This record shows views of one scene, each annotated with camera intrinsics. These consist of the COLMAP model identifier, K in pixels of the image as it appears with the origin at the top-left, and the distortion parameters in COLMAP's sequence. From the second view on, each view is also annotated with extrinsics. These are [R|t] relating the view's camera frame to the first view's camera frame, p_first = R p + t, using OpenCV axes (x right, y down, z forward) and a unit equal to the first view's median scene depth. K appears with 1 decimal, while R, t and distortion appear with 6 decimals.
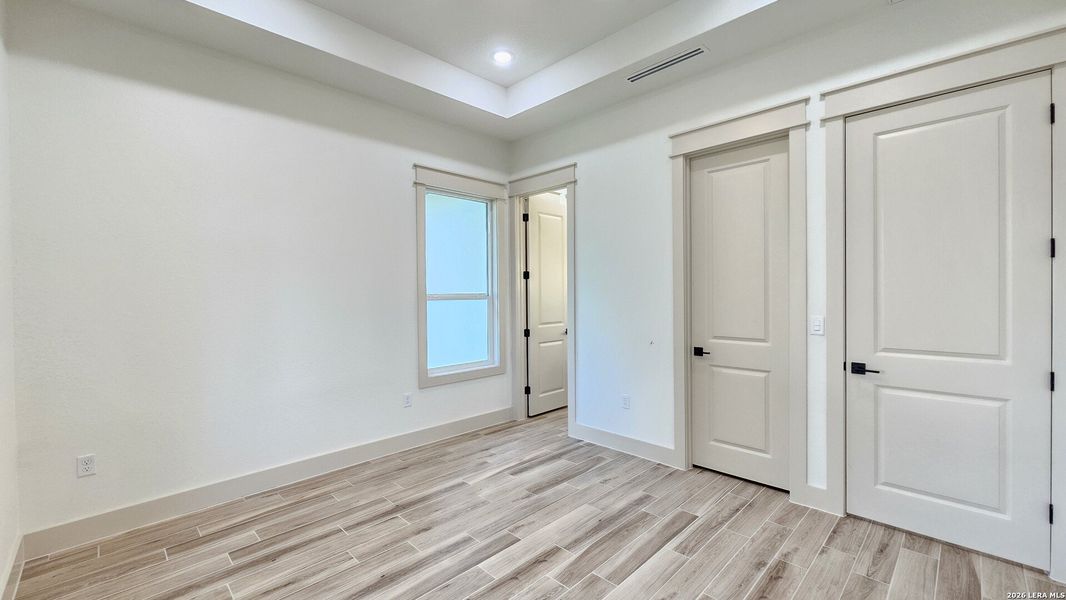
lens RADIAL K [[435.9, 0, 531.9], [0, 435.9, 297.9], [0, 0, 1]] dist [0.003555, 0.000640]
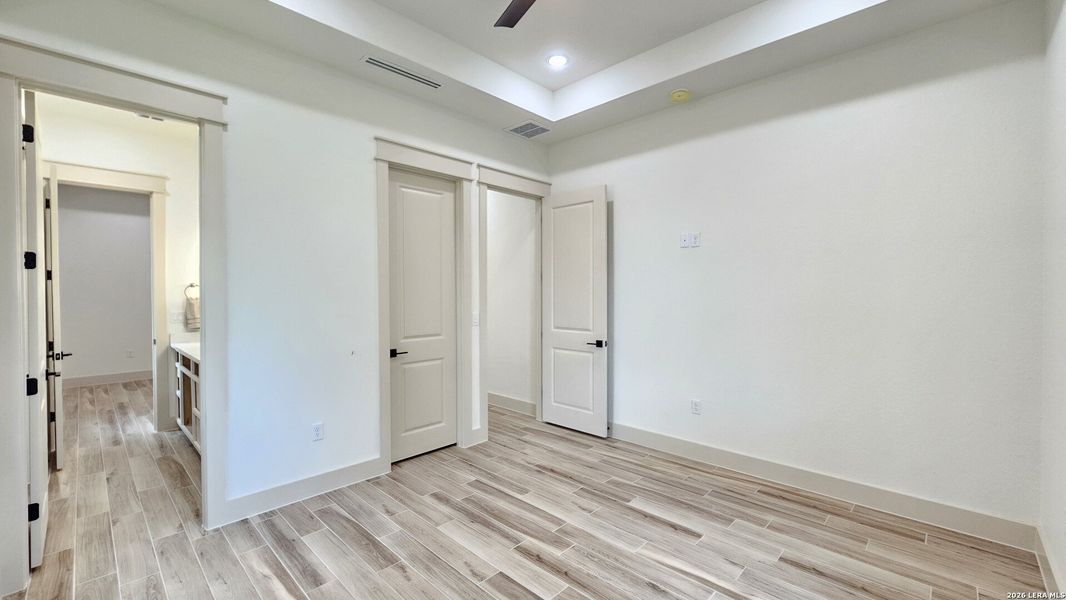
lens RADIAL K [[435.9, 0, 530.7], [0, 435.9, 297.8], [0, 0, 1]] dist [0.003555, 0.000640]
pose [[-0.014151, -0.006100, 0.999881, -0.733161], [0.013528, 0.999889, 0.006292, -0.013948], [-0.999808, 0.013616, -0.014067, 0.744636]]
